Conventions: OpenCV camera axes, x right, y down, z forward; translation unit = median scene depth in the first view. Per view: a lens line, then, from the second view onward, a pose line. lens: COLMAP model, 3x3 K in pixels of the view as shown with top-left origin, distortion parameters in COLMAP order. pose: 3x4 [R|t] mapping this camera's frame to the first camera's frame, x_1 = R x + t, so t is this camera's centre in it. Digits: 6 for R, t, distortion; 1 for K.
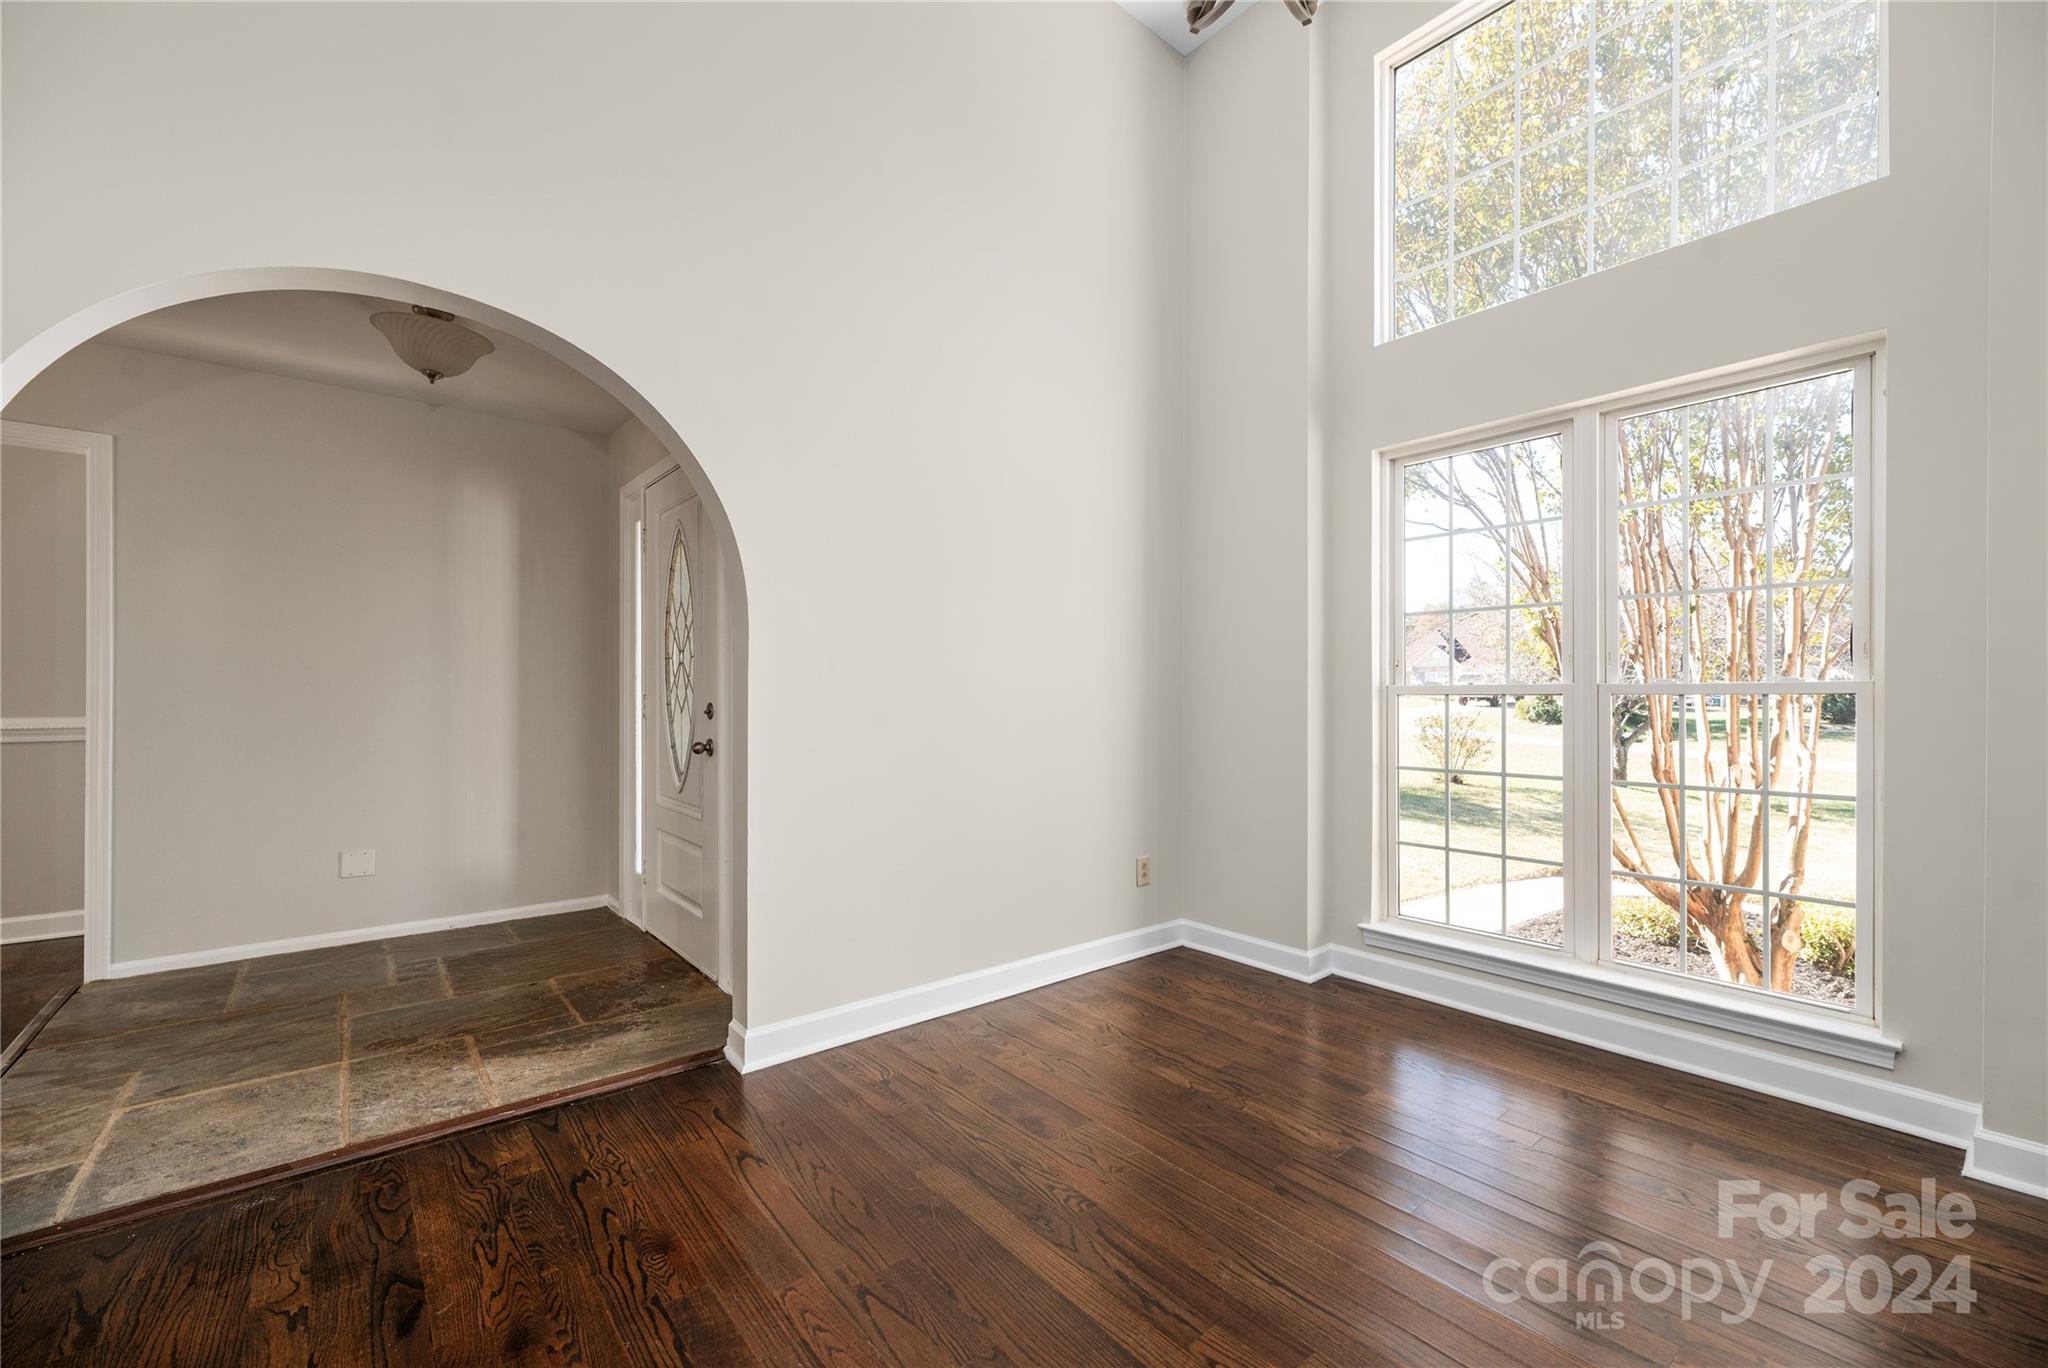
lens RADIAL K [[852.2, 0, 1028.1], [0, 852.2, 685.6], [0, 0, 1]] dist [-0.002231, -0.000759]
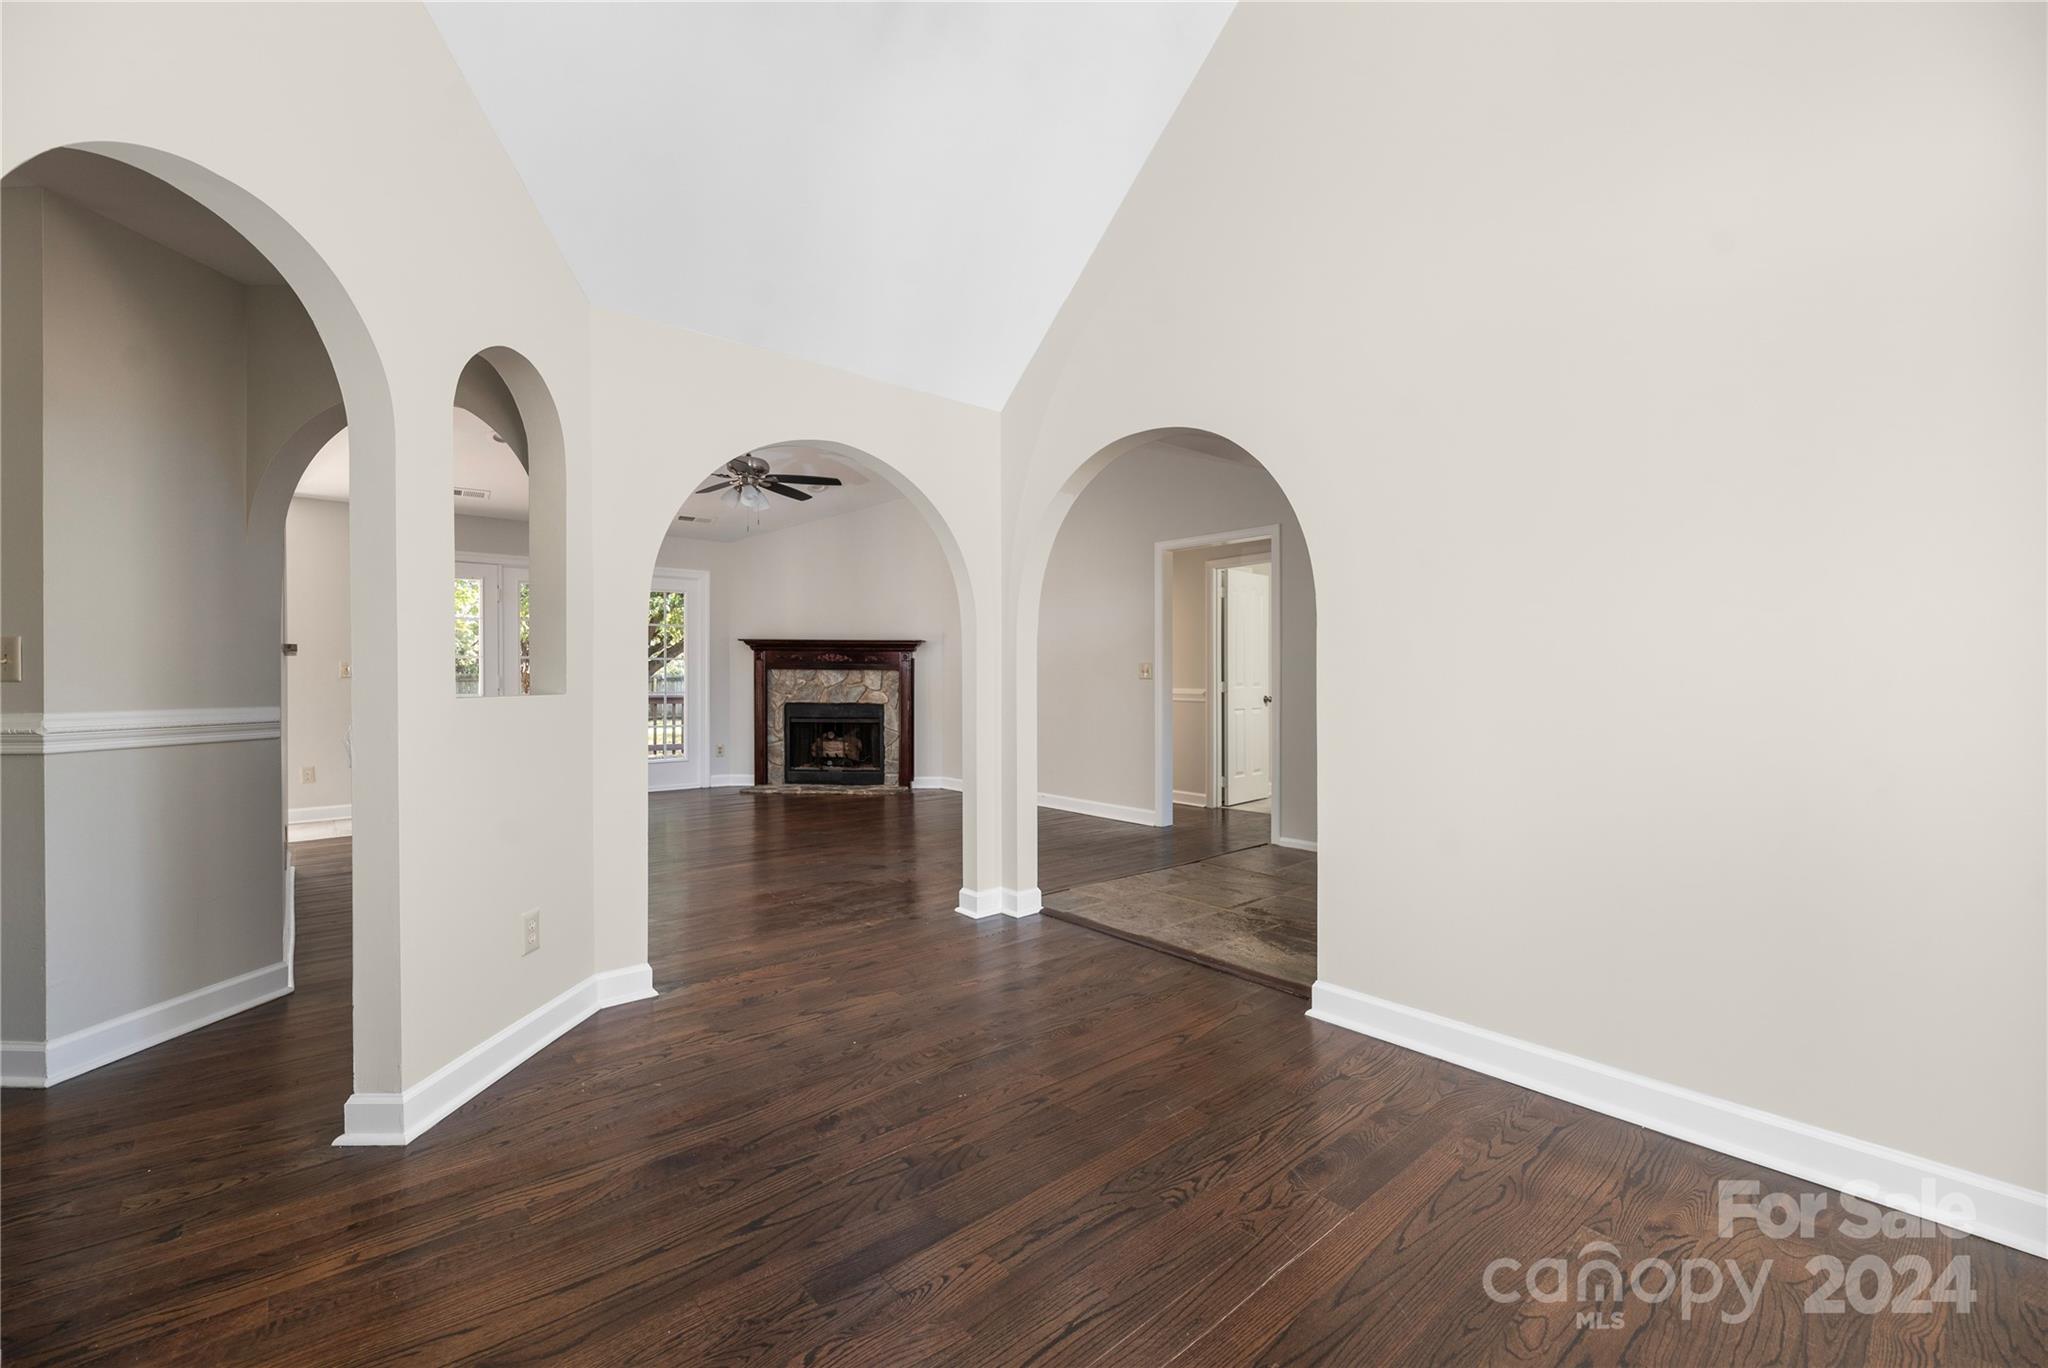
lens RADIAL K [[852.2, 0, 1045.3], [0, 852.2, 682.7], [0, 0, 1]] dist [-0.002231, -0.000759]
pose [[0.024591, 0.004915, -0.999686, 0.851775], [0.006826, 0.999964, 0.005084, 0.007979], [0.999674, -0.006949, 0.024556, 0.683829]]
